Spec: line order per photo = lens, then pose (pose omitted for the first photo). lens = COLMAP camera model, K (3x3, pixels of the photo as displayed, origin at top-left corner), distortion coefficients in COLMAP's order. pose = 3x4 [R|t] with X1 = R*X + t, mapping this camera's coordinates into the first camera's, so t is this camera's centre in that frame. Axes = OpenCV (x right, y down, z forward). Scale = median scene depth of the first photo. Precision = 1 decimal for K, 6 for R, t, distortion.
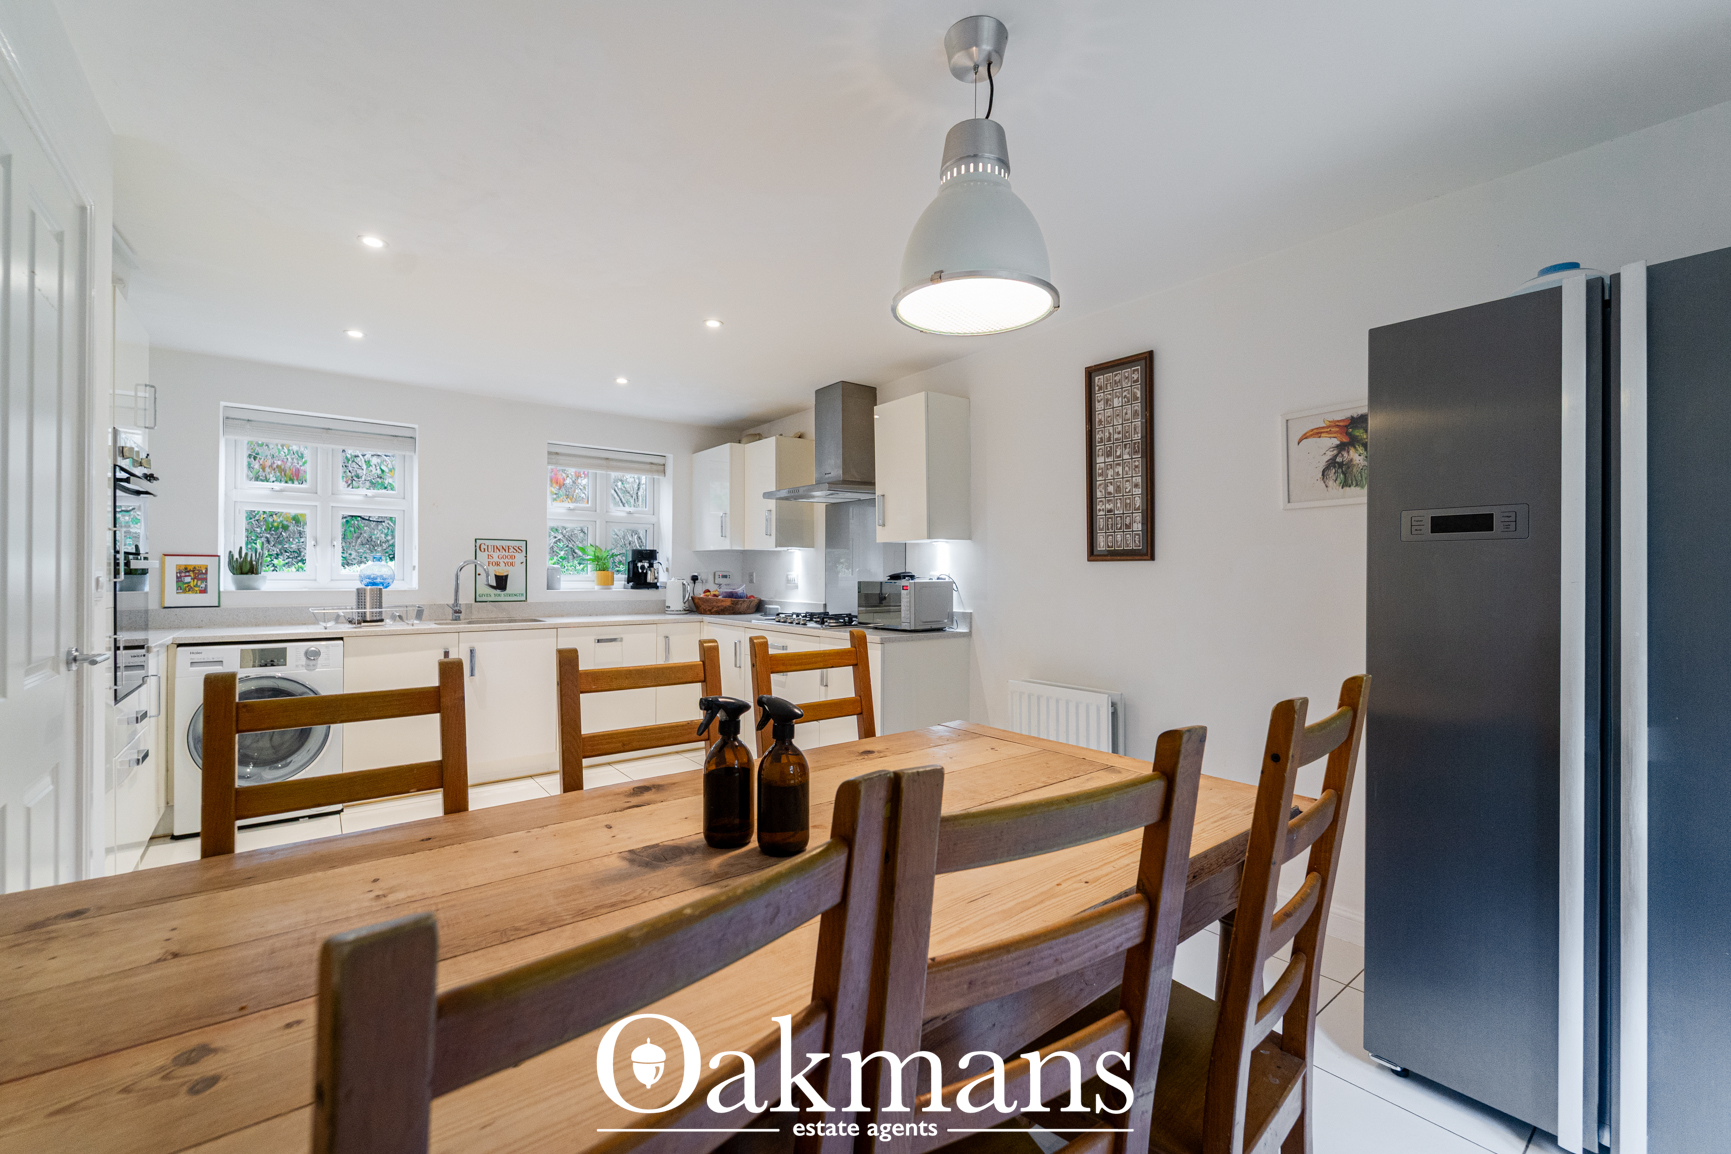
lens RADIAL K [[704.8, 0, 864.3], [0, 704.8, 576.0], [0, 0, 1]] dist [0.001231, -0.001931]
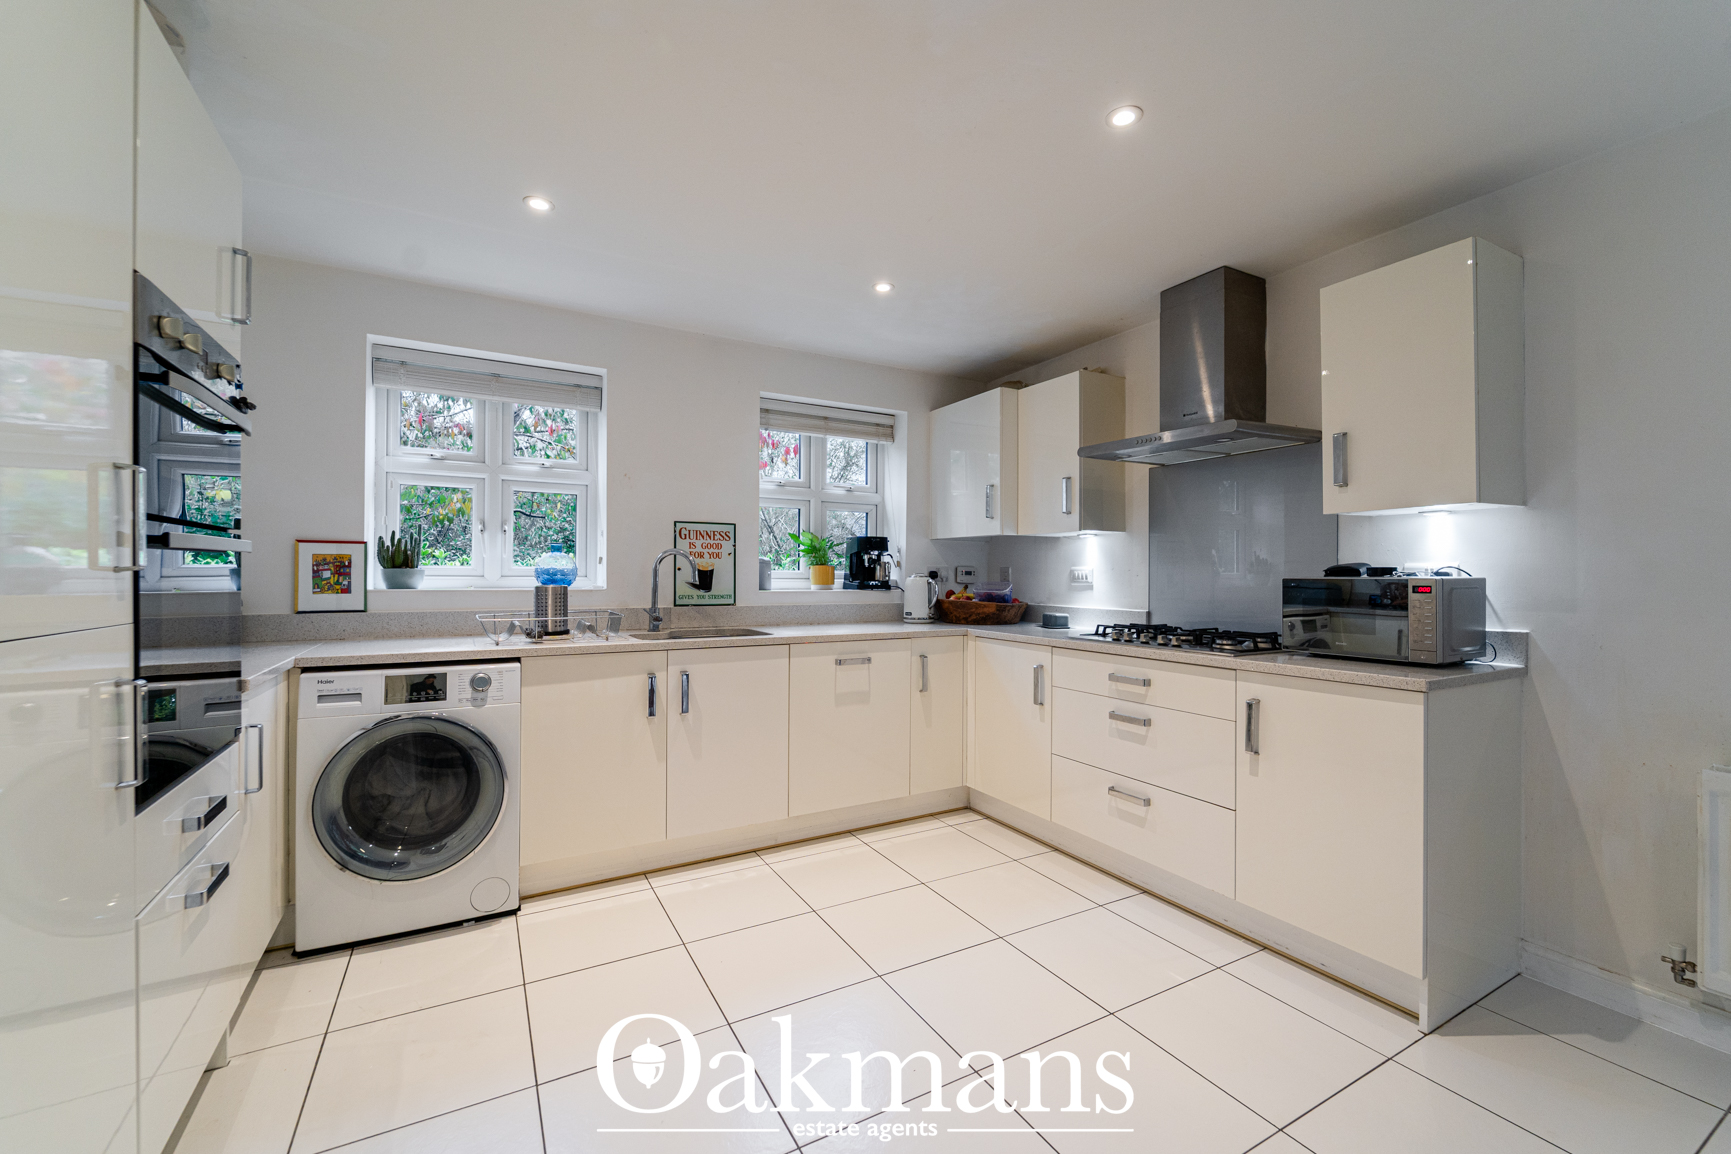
lens RADIAL K [[704.8, 0, 867.4], [0, 704.8, 575.4], [0, 0, 1]] dist [0.001231, -0.001931]
pose [[0.987632, 0.001097, -0.156783, -0.243244], [-0.001149, 0.999999, -0.000242, 0.004799], [0.156783, 0.000419, 0.987633, 0.305962]]
